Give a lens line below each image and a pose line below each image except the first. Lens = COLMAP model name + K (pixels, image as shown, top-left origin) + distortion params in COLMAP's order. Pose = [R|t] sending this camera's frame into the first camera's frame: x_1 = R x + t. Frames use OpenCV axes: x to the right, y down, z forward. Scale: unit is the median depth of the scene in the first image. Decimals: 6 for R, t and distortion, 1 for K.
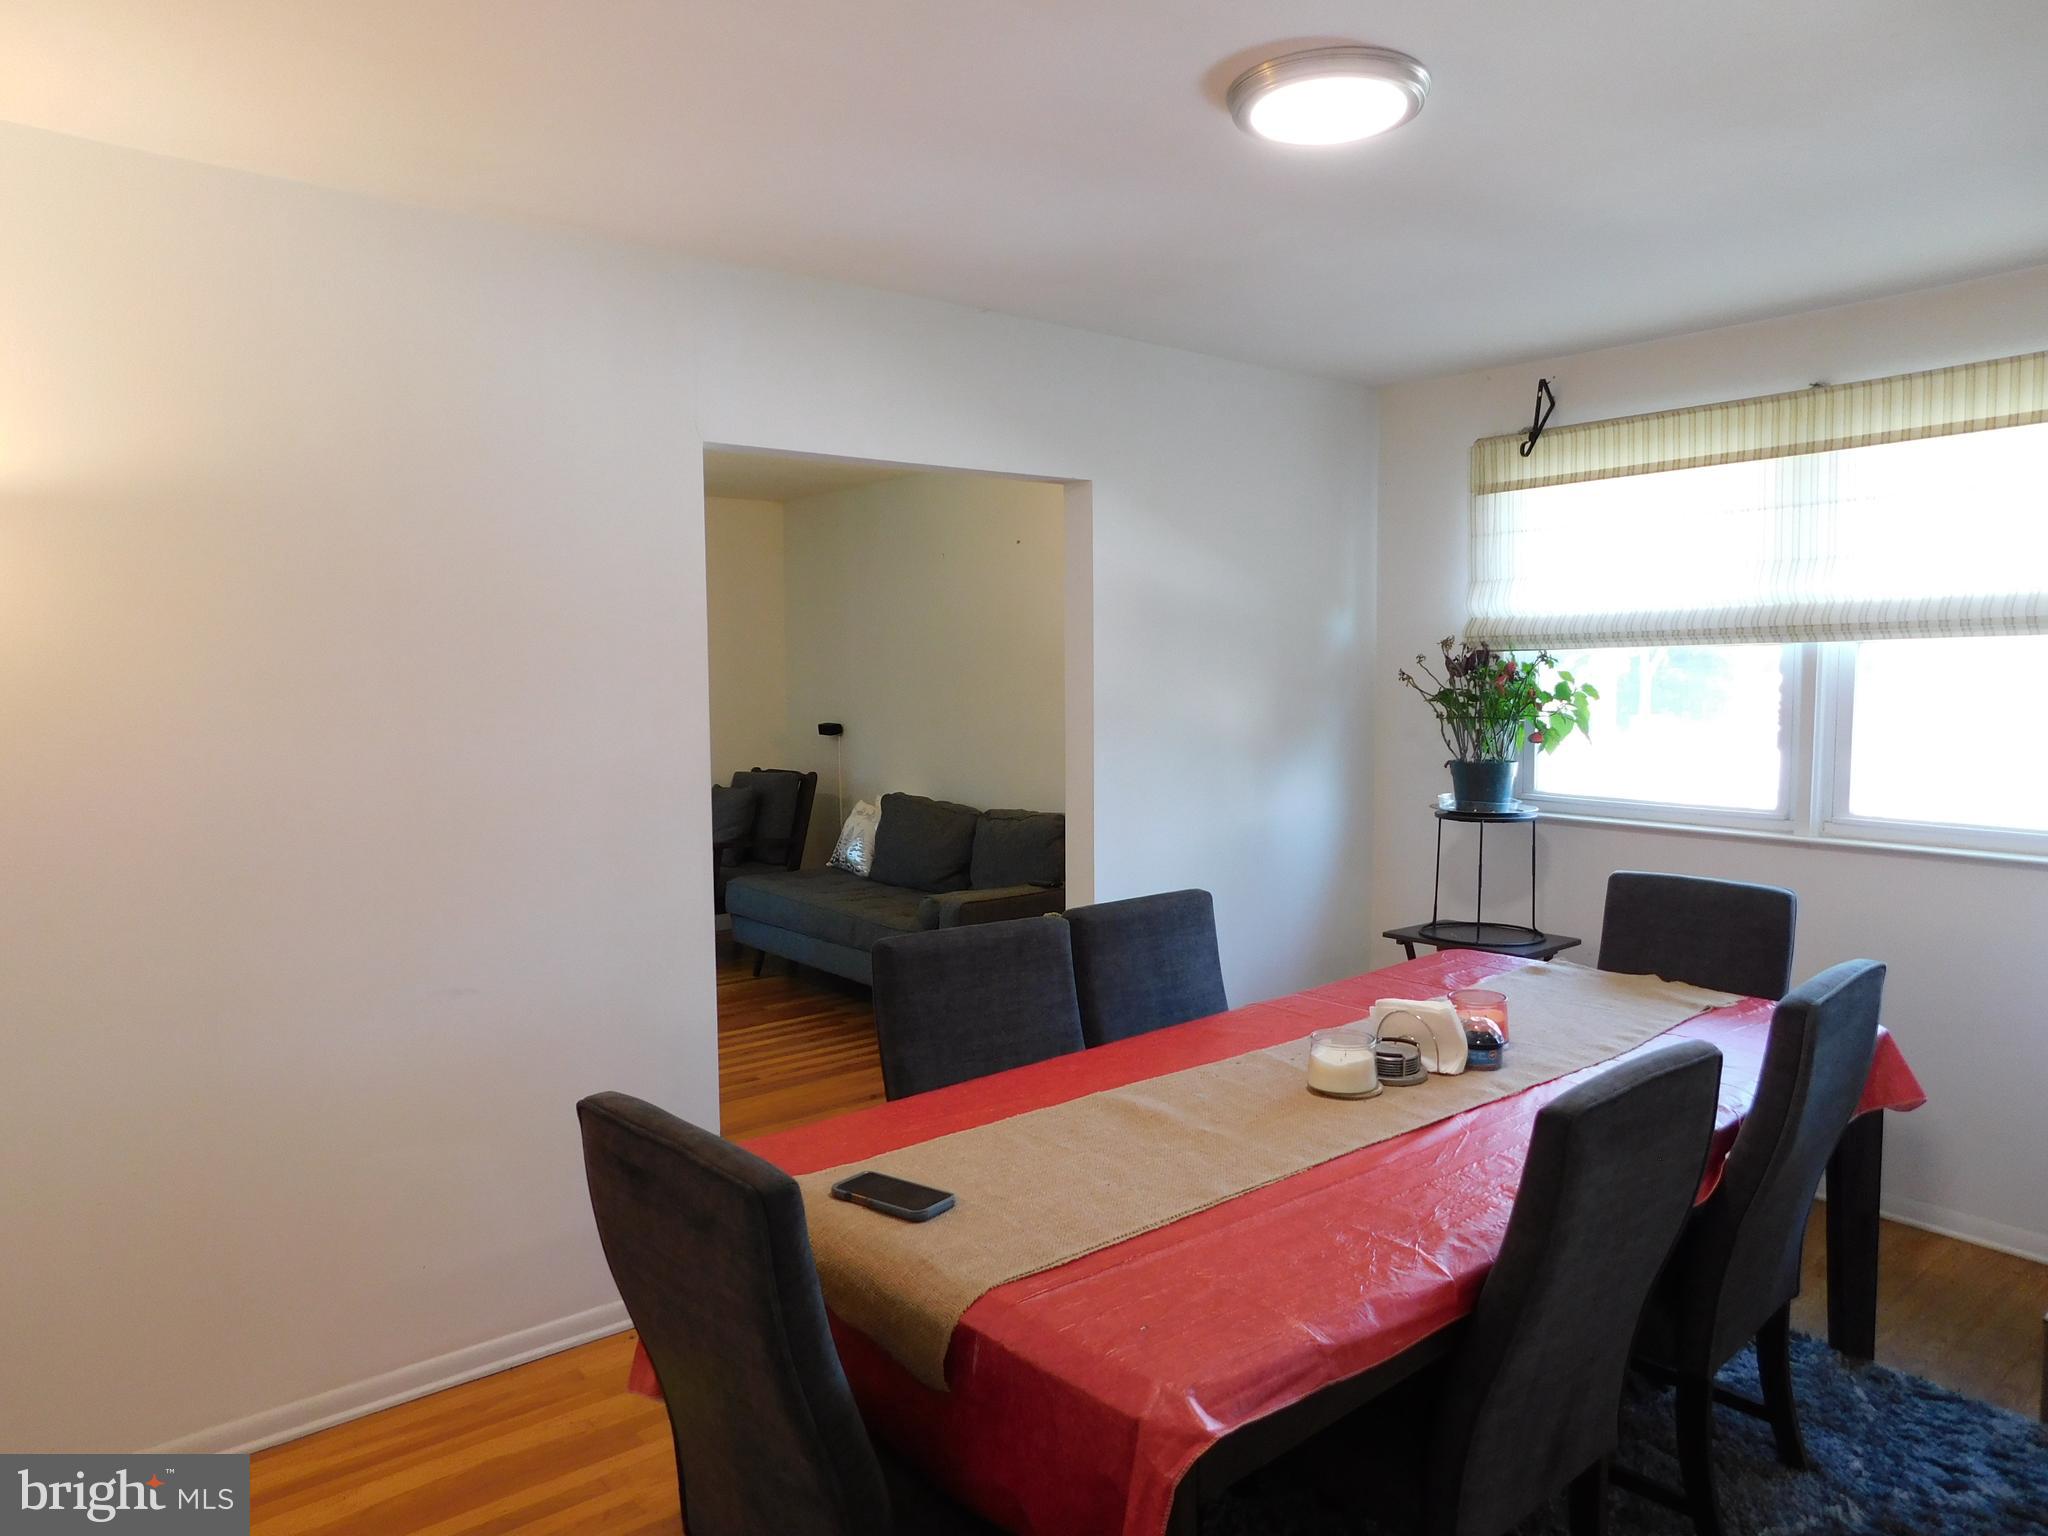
lens RADIAL K [[1365.8, 0, 1012.6], [0, 1365.8, 758.8], [0, 0, 1]] dist [-0.028925, 0.006944]
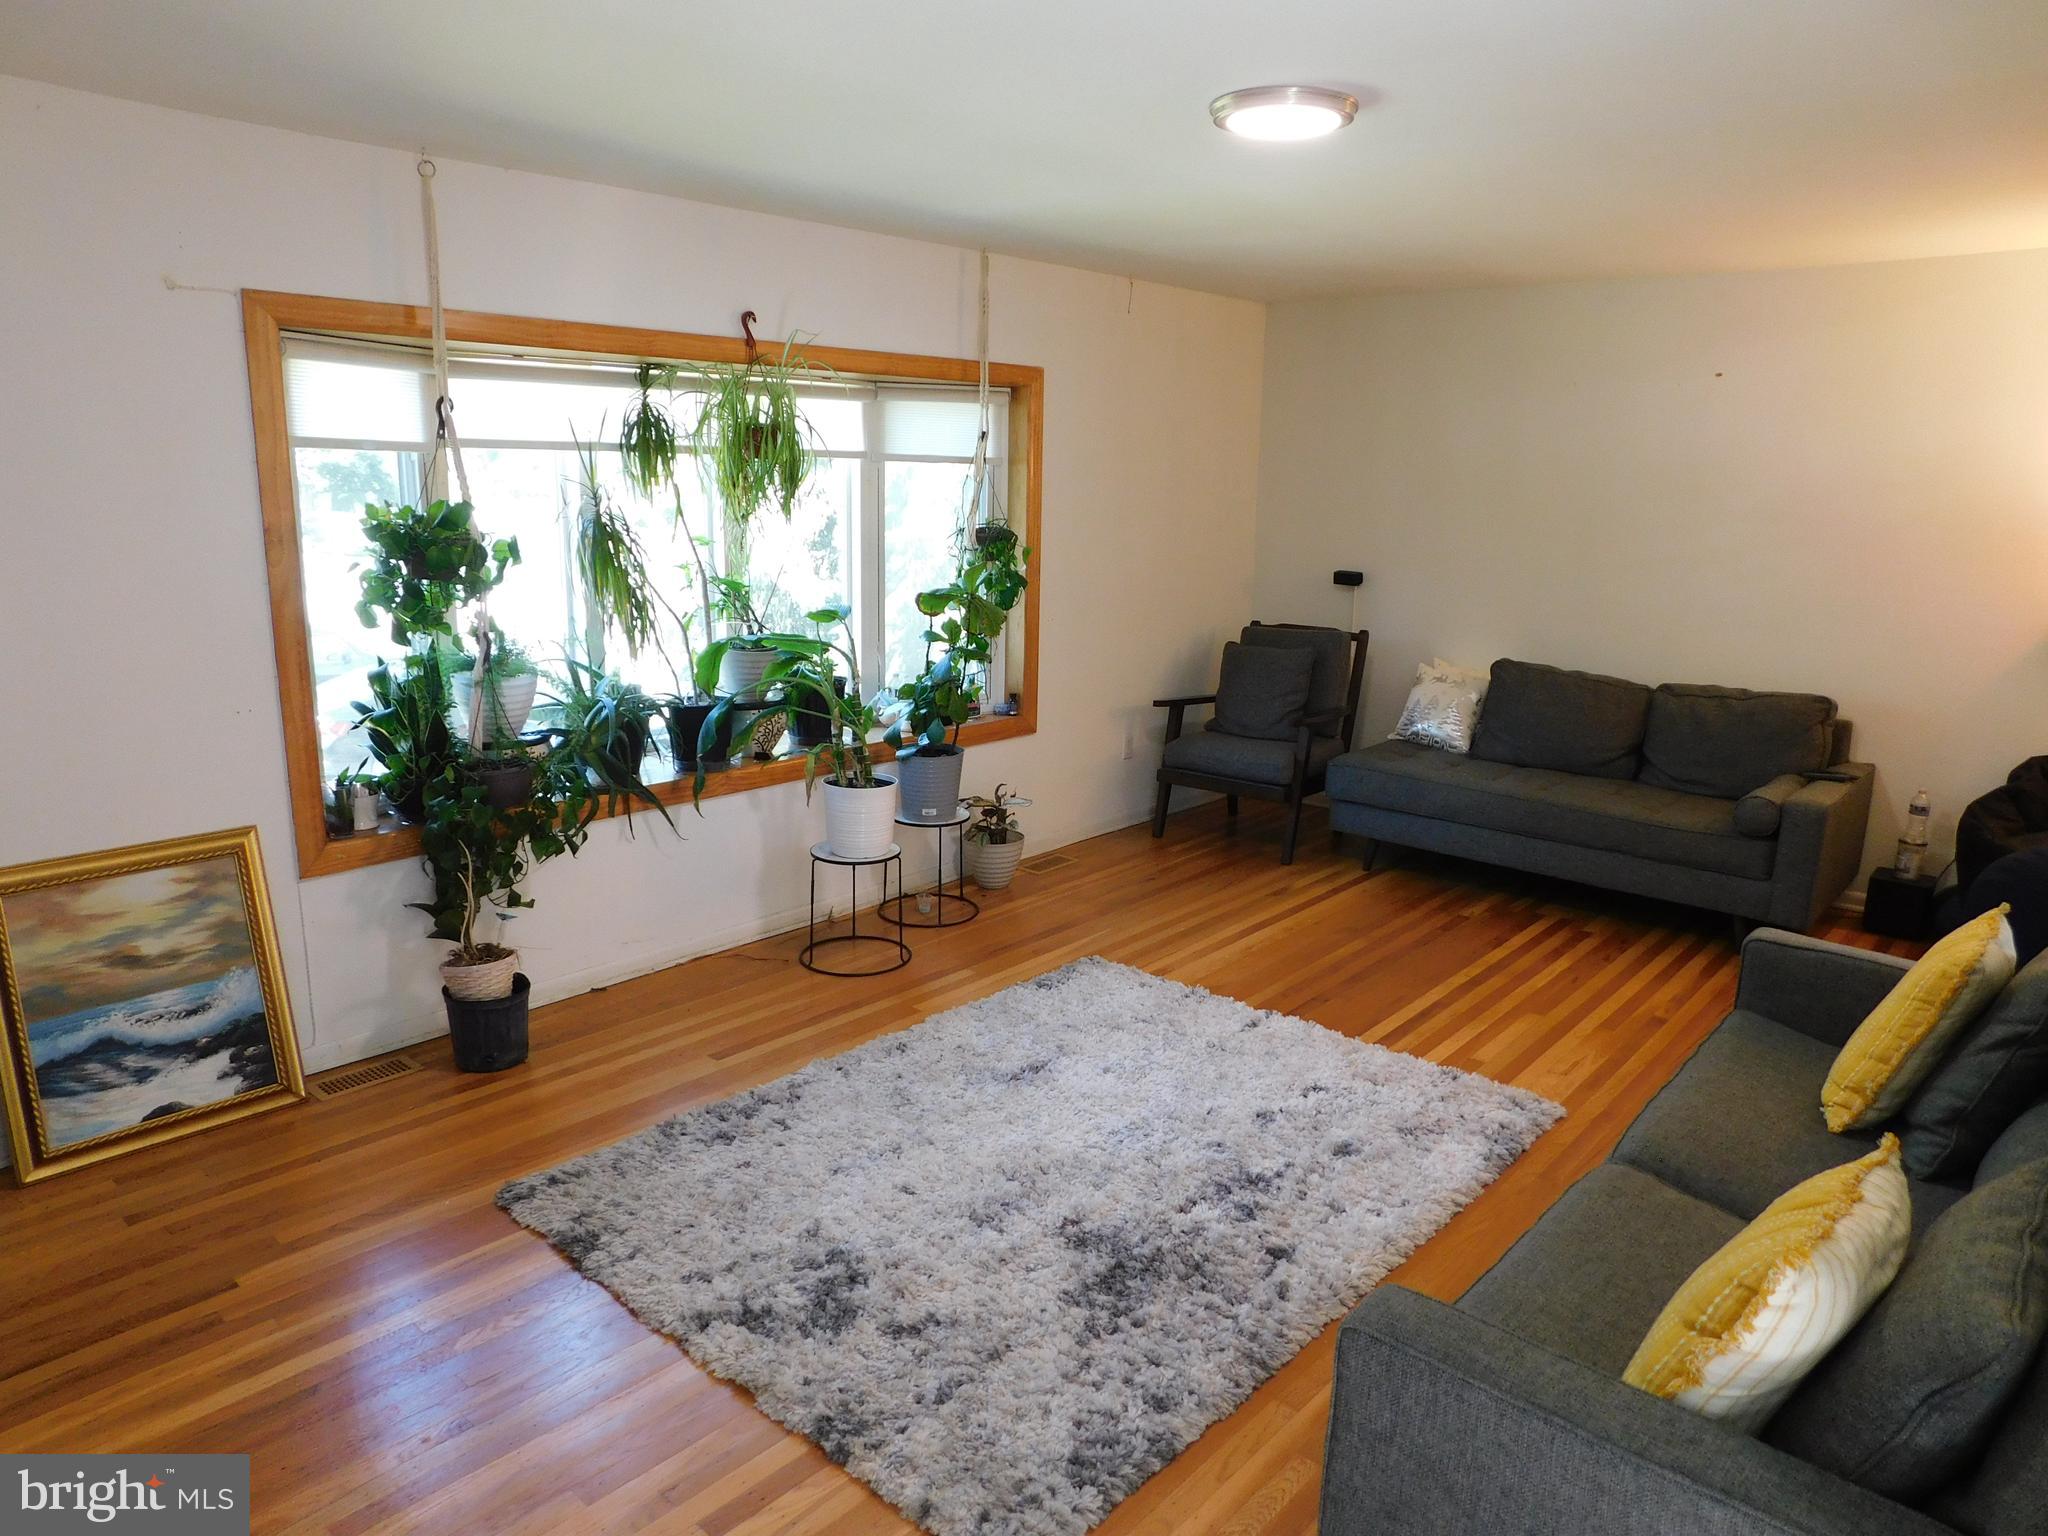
lens RADIAL K [[1321.3, 0, 1039.1], [0, 1321.3, 773.8], [0, 0, 1]] dist [-0.041681, 0.000581]
pose [[0.988977, -0.007805, 0.147863, -0.602555], [-0.015830, 0.987312, 0.158000, -0.037270], [-0.147220, -0.158599, 0.976305, 0.237428]]
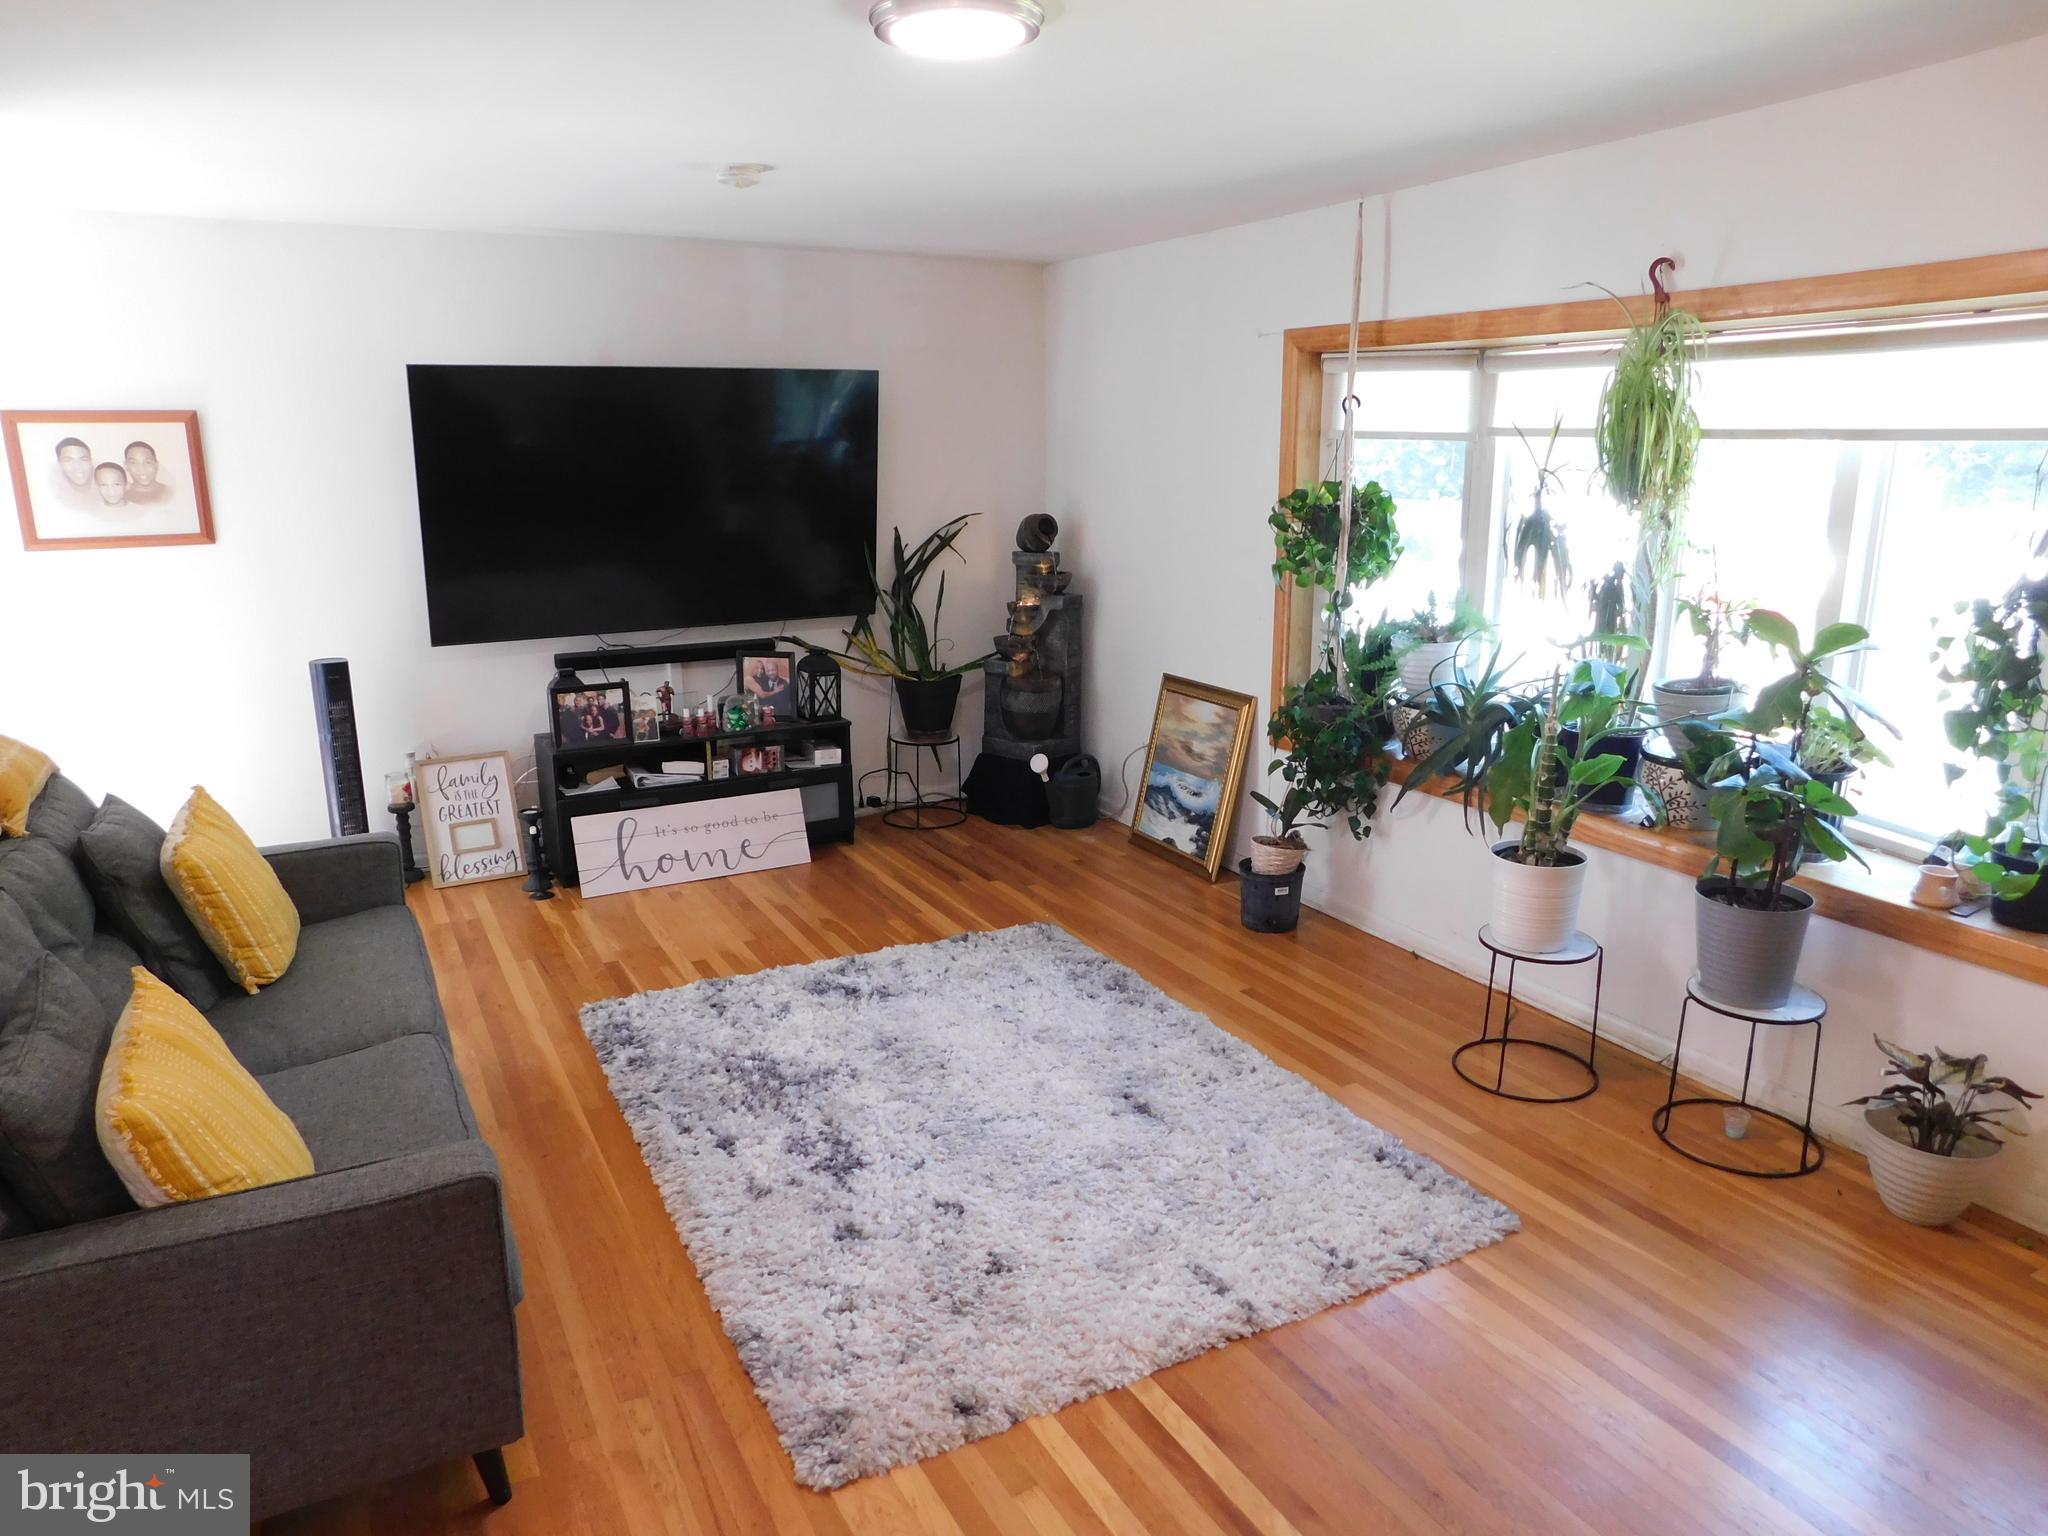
lens RADIAL K [[1365.8, 0, 1012.6], [0, 1365.8, 758.8], [0, 0, 1]] dist [-0.028925, 0.006944]
pose [[-0.216380, 0.226649, -0.949637, 0.031251], [-0.062834, 0.967431, 0.245213, -0.087801], [0.974285, 0.112729, -0.195092, 0.876769]]
